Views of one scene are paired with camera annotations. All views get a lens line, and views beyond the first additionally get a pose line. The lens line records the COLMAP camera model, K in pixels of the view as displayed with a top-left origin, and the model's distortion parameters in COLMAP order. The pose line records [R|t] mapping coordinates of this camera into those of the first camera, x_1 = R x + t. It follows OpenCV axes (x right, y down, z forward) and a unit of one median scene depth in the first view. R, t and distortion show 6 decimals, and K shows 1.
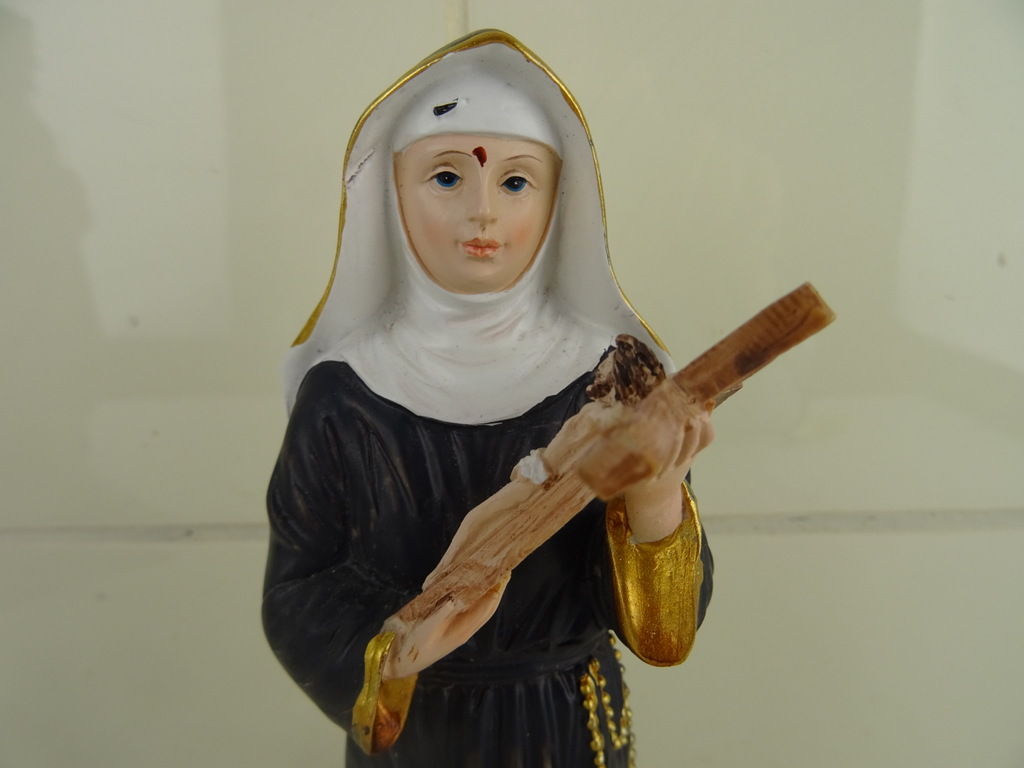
lens RADIAL K [[733.5, 0, 512.0], [0, 733.5, 384.0], [0, 0, 1]] dist [-0.004907, -0.000468]
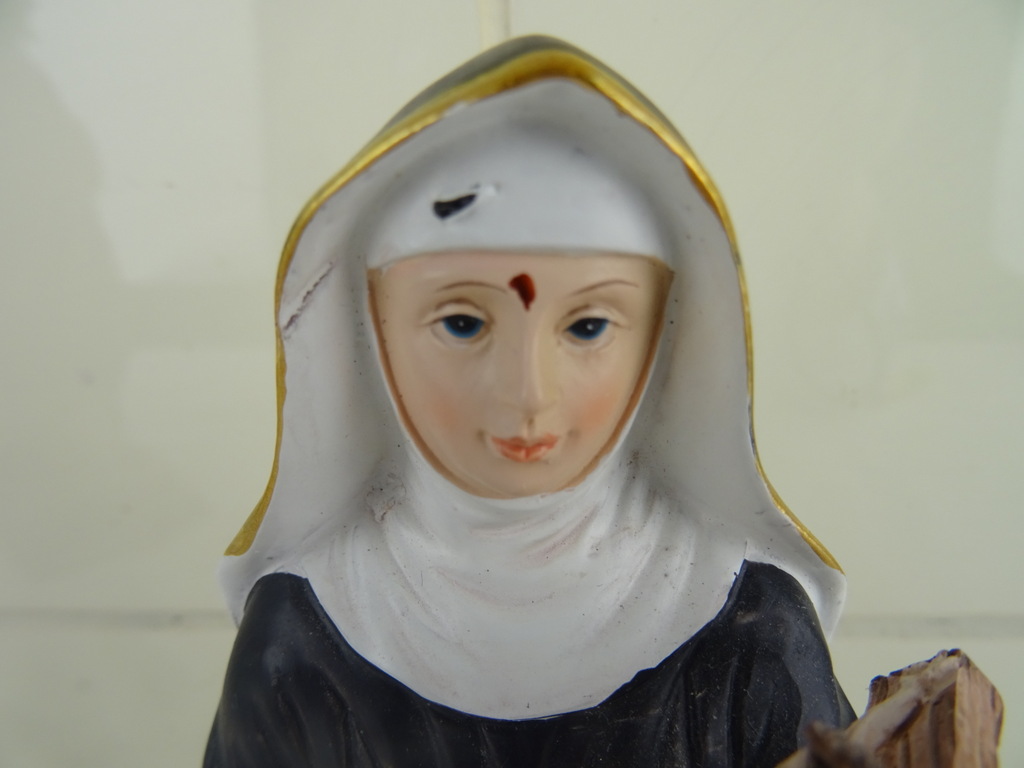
lens RADIAL K [[733.5, 0, 512.0], [0, 733.5, 384.0], [0, 0, 1]] dist [-0.004907, -0.000468]
pose [[0.997797, 0.000413, -0.066334, -0.015936], [0.006423, 0.994679, 0.102820, -0.285048], [0.066024, -0.103020, 0.992486, 0.450542]]
